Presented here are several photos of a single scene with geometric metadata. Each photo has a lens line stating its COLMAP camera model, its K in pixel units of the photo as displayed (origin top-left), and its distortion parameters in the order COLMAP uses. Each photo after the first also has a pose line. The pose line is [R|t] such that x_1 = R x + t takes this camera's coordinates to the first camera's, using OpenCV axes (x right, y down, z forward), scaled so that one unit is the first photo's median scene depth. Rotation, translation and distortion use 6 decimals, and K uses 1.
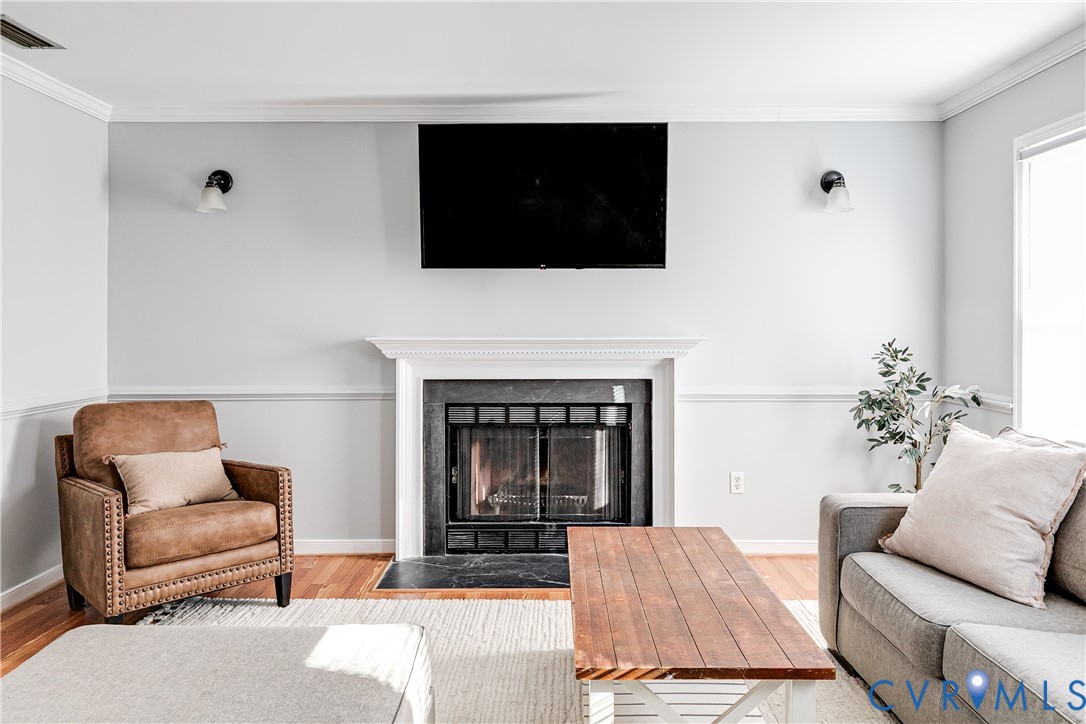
lens RADIAL K [[766.4, 0, 534.1], [0, 766.4, 329.0], [0, 0, 1]] dist [-0.008695, -0.002490]
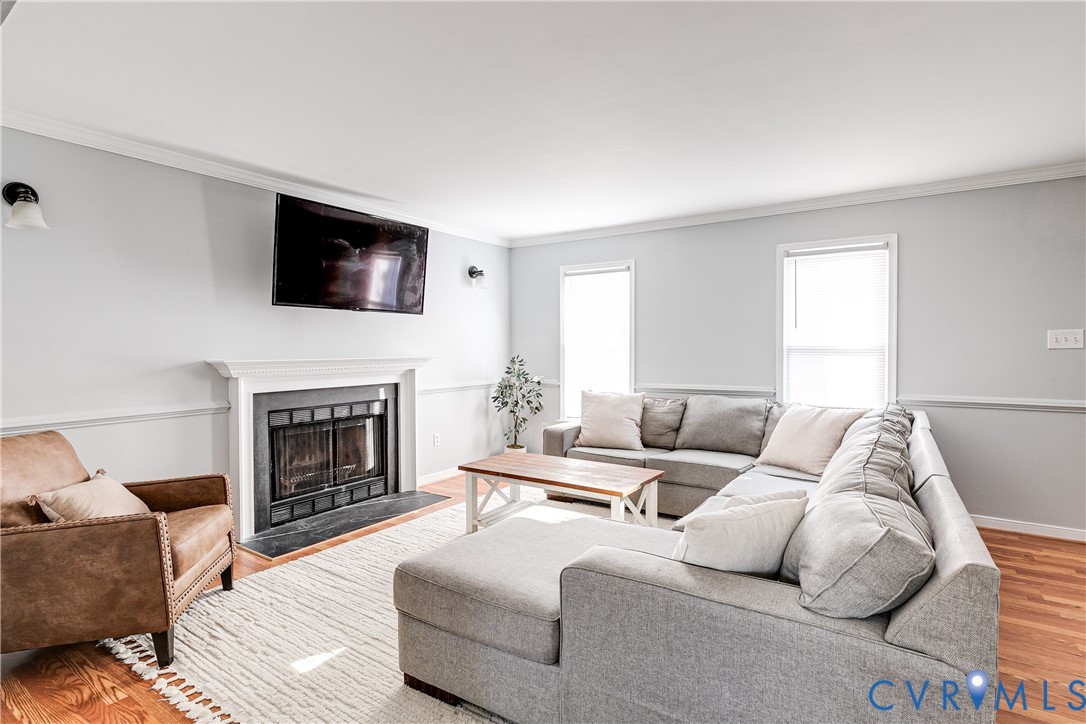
lens RADIAL K [[549.7, 0, 542.5], [0, 549.7, 359.9], [0, 0, 1]] dist [0.004380, 0.000209]
pose [[0.551343, -0.020269, 0.834033, -0.631537], [0.010964, 0.999795, 0.017050, 0.001098], [-0.834207, -0.000256, 0.551452, 0.112705]]
